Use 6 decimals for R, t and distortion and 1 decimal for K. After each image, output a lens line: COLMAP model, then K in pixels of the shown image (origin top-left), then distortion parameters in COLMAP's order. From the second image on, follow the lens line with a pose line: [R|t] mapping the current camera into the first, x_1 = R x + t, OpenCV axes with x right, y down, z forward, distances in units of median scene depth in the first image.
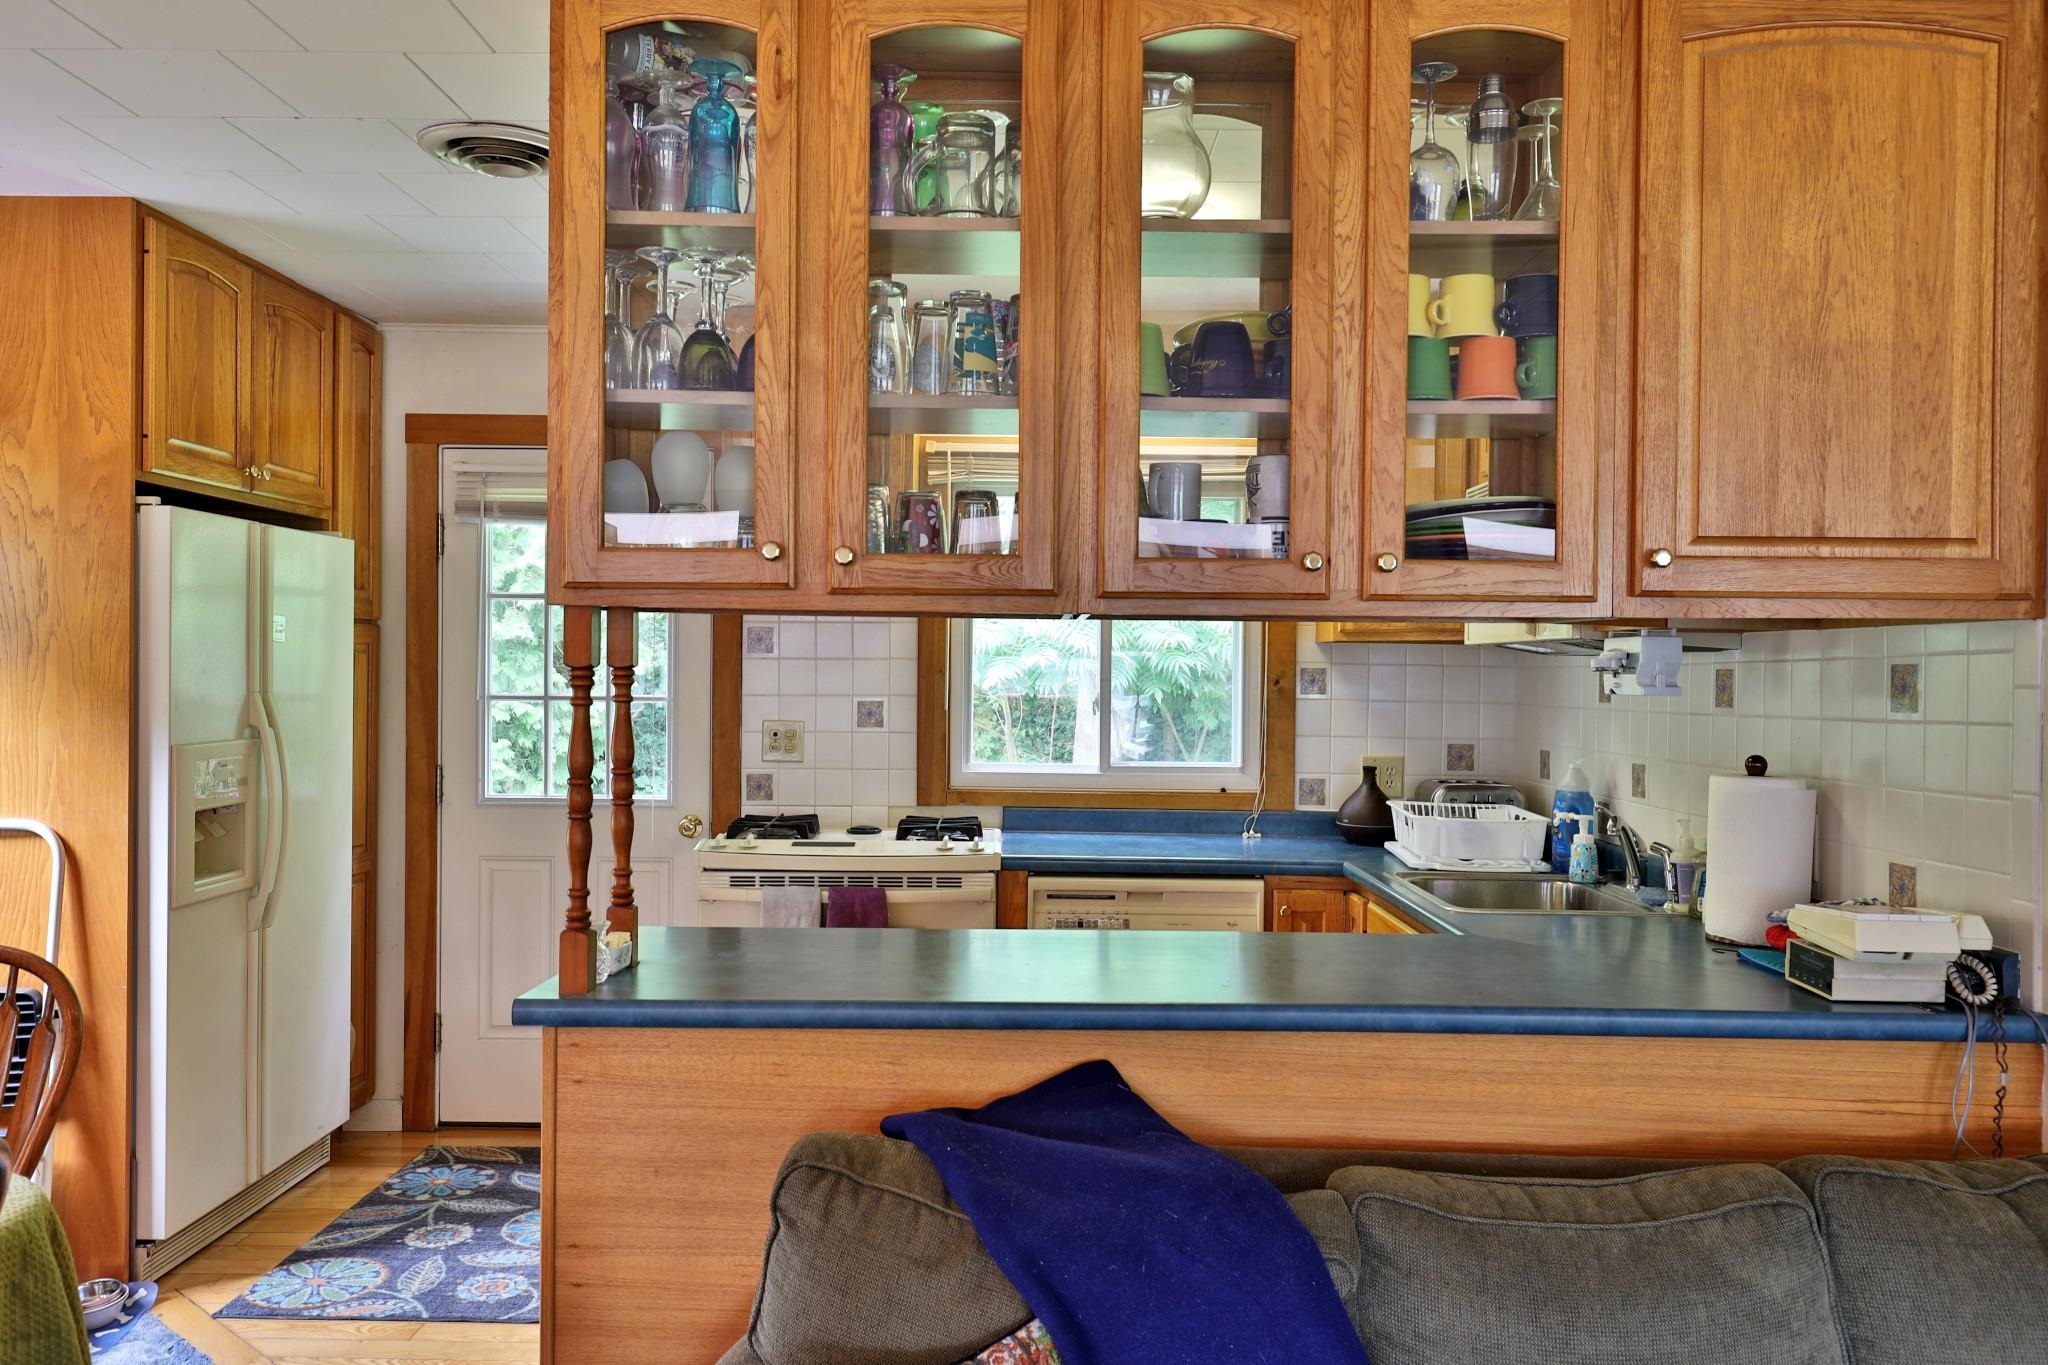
lens RADIAL K [[1524.8, 0, 1024.0], [0, 1524.8, 682.5], [0, 0, 1]] dist [-0.004017, 0.003135]
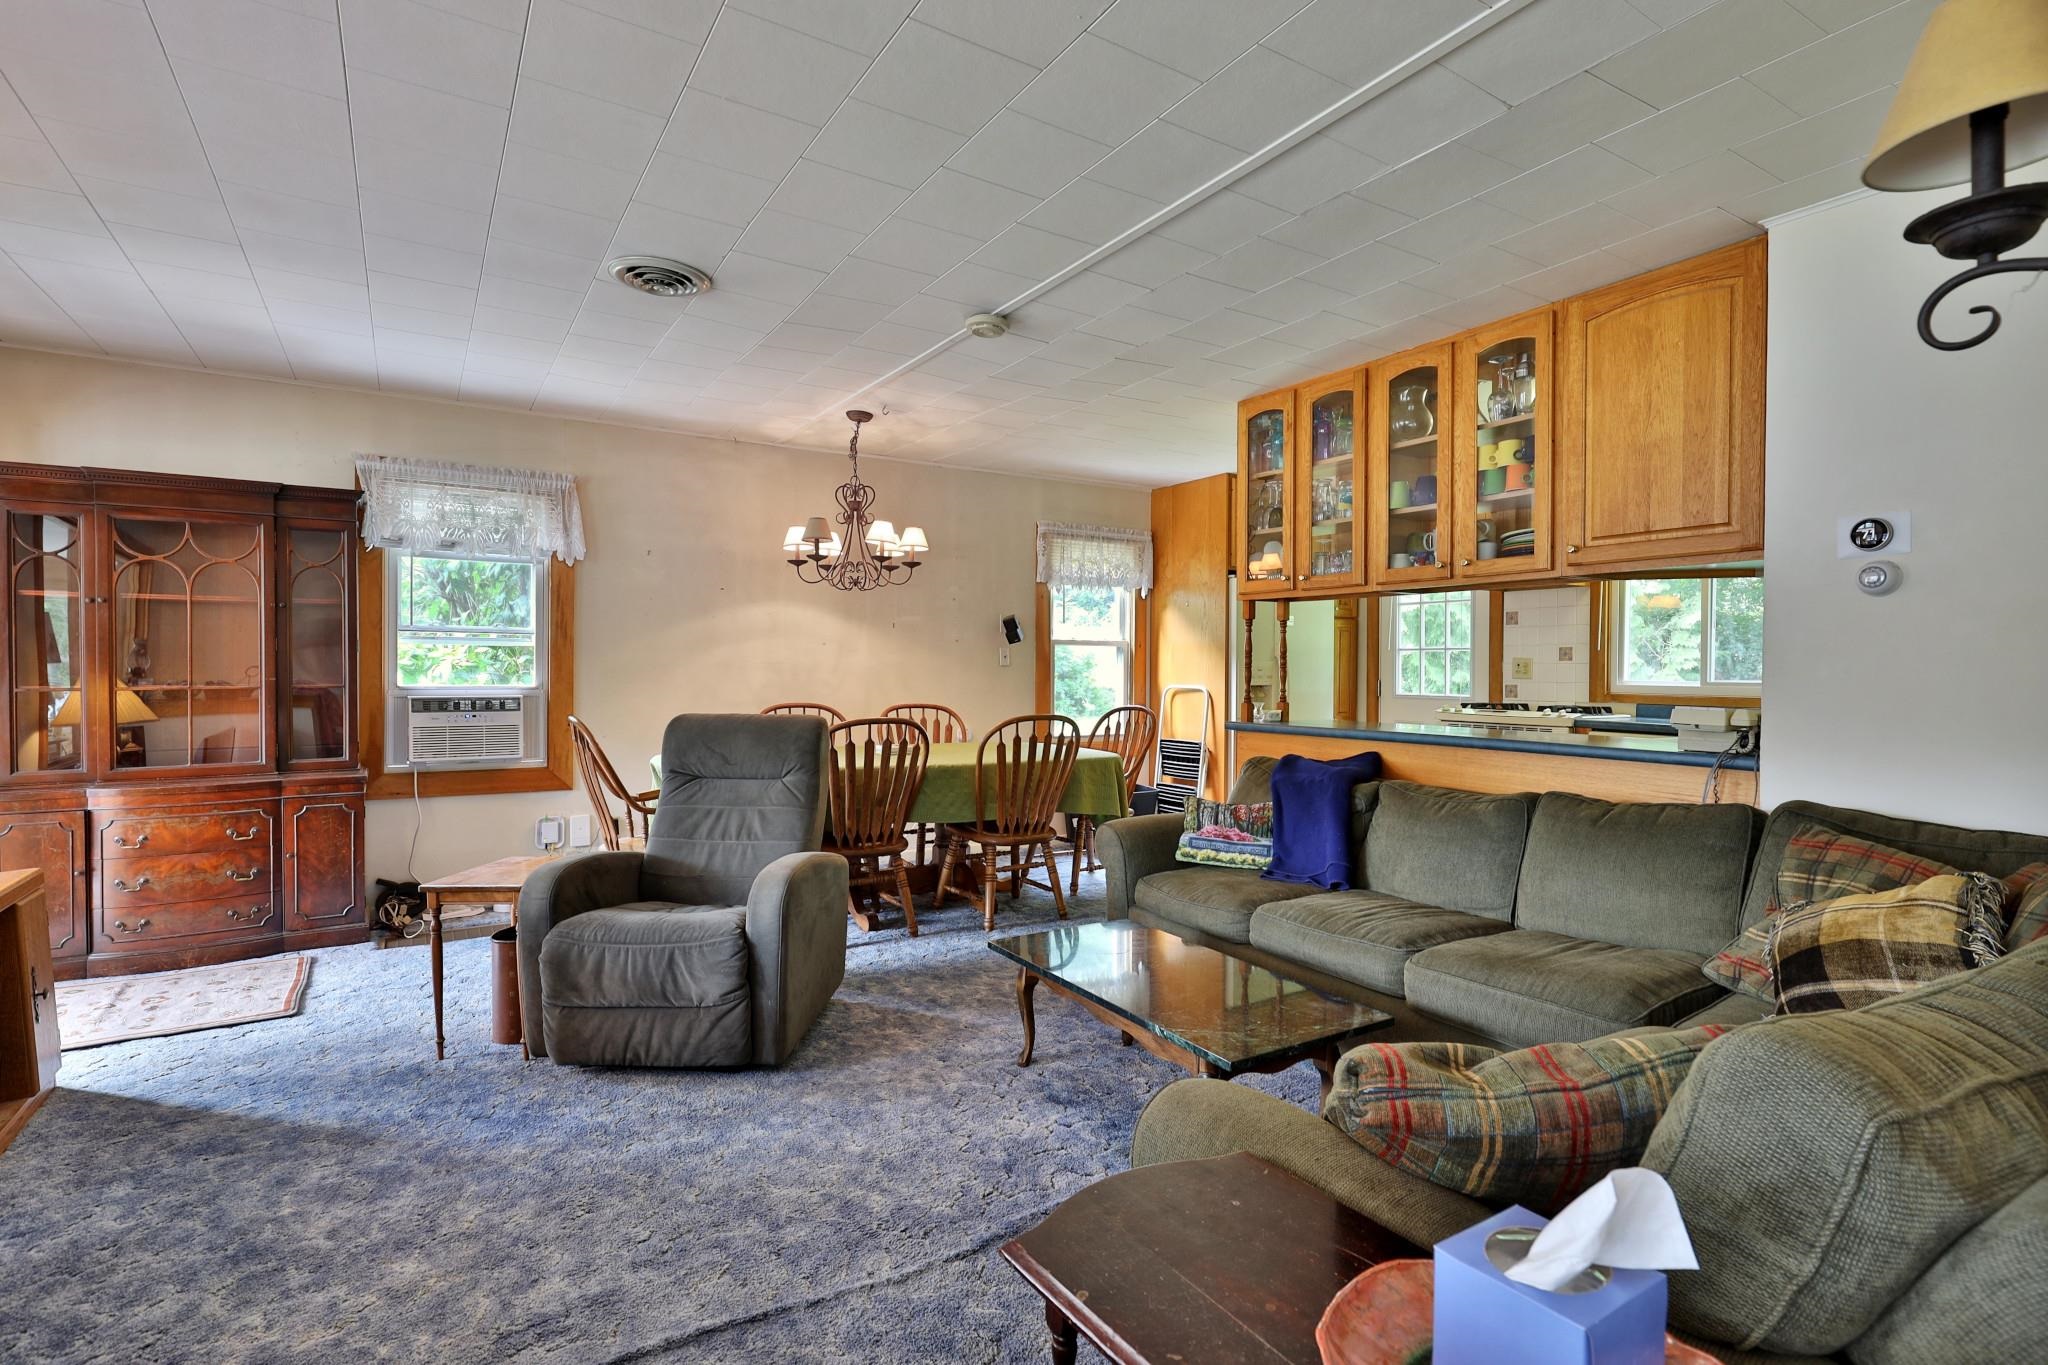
lens RADIAL K [[977.3, 0, 1024.0], [0, 977.3, 682.5], [0, 0, 1]] dist [-0.002930, -0.000387]
pose [[0.537854, 0.004451, -0.843026, 1.210846], [-0.003408, 0.999989, 0.003105, 0.118752], [0.843031, 0.001203, 0.537864, -0.497845]]
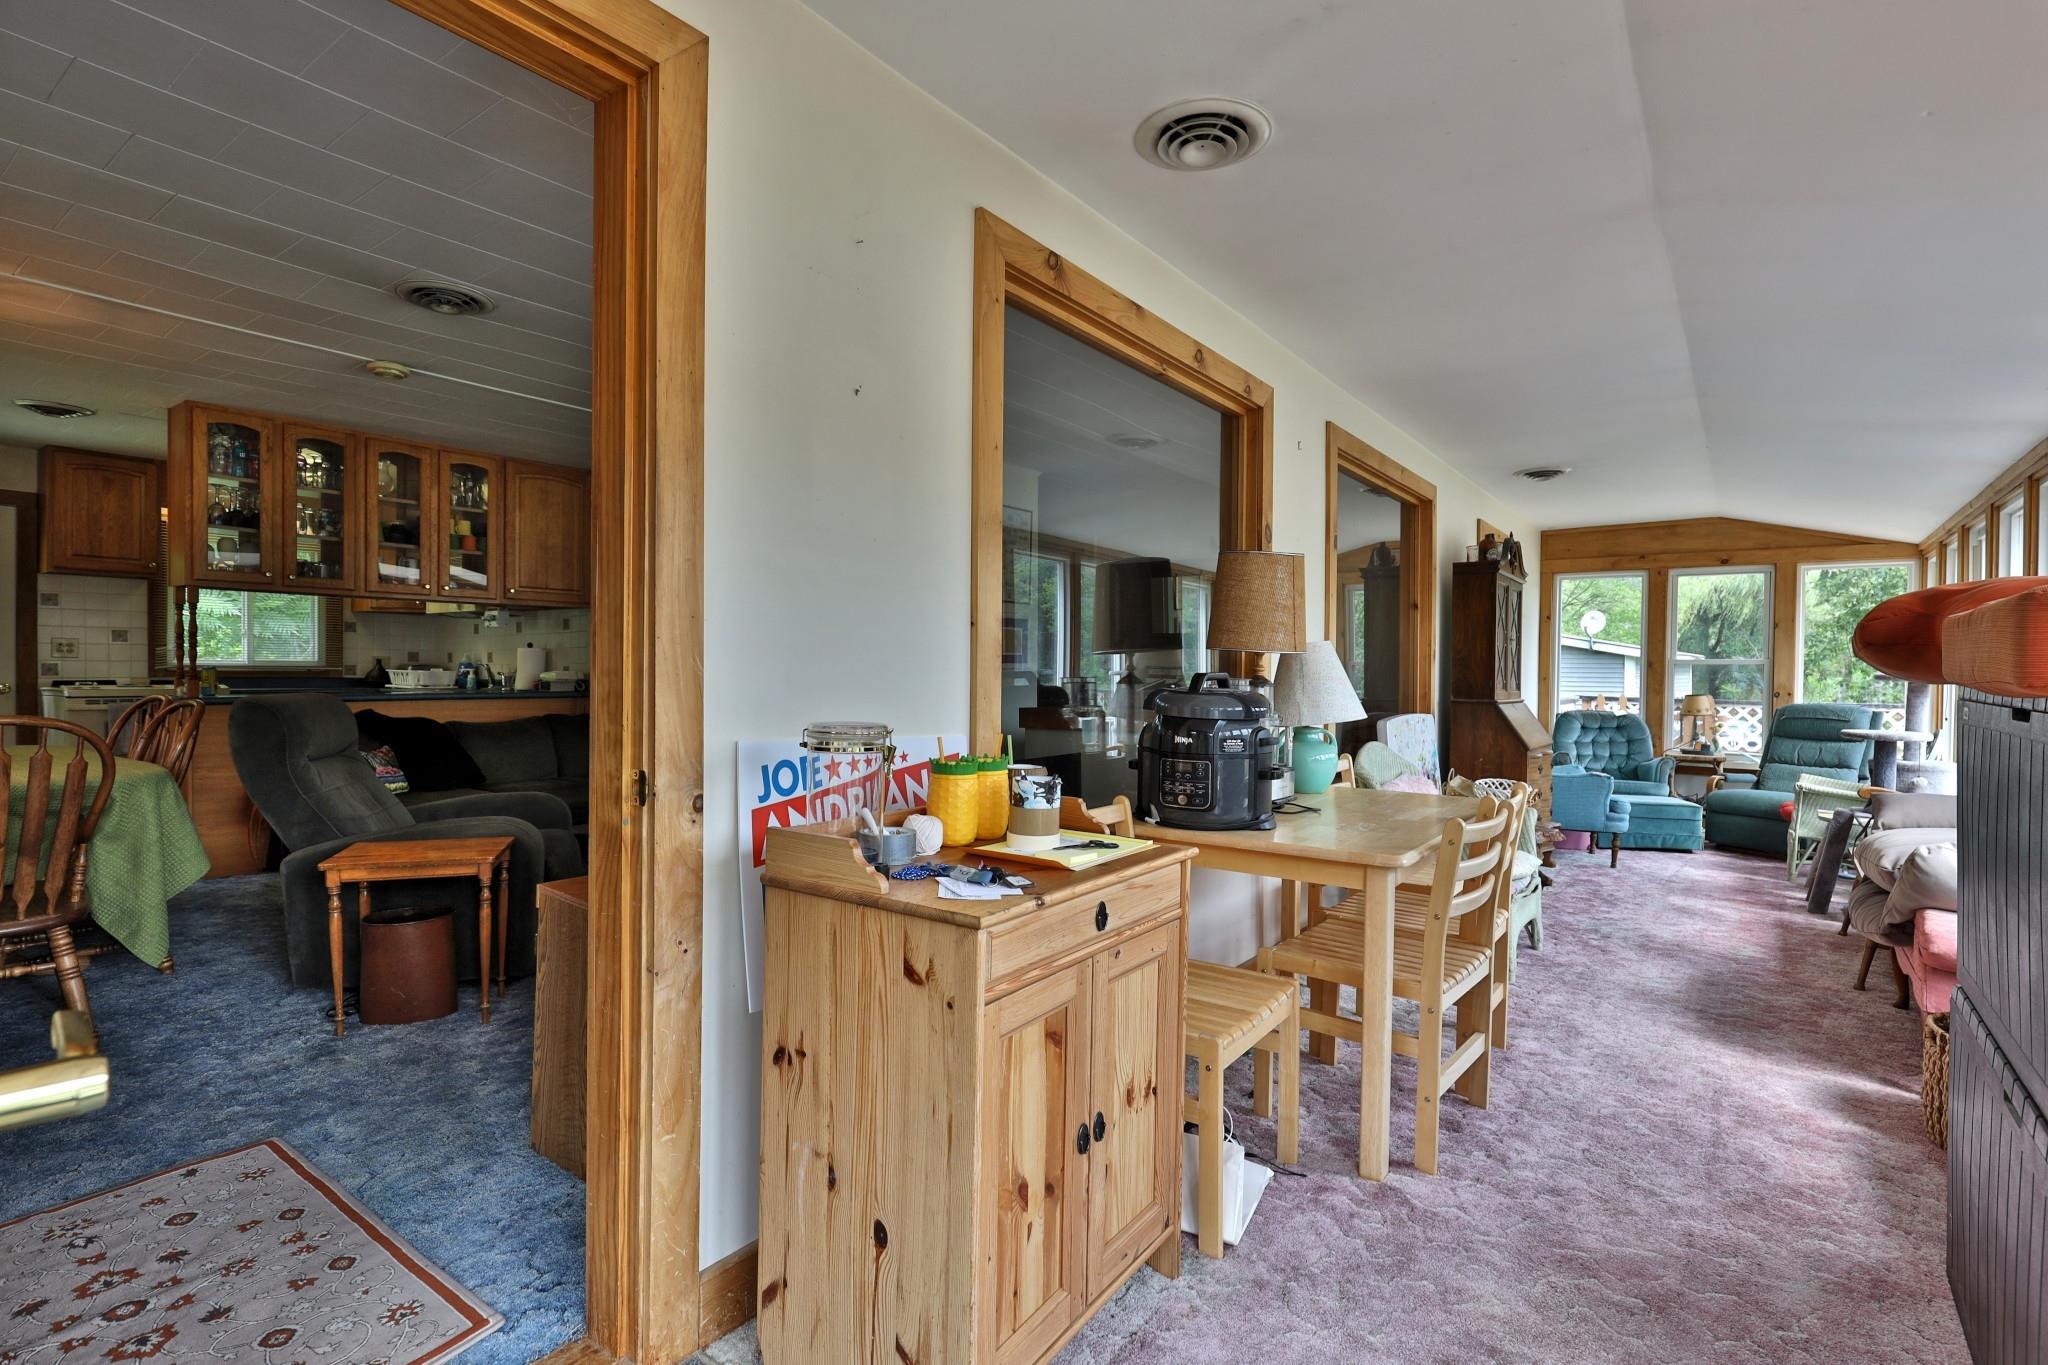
lens RADIAL K [[977.3, 0, 1024.0], [0, 977.3, 682.5], [0, 0, 1]] dist [-0.002930, -0.000387]
pose [[0.587056, -0.017004, 0.809368, -1.007893], [0.001704, 0.999803, 0.019769, 0.132688], [-0.809545, -0.010227, 0.586969, -1.872690]]
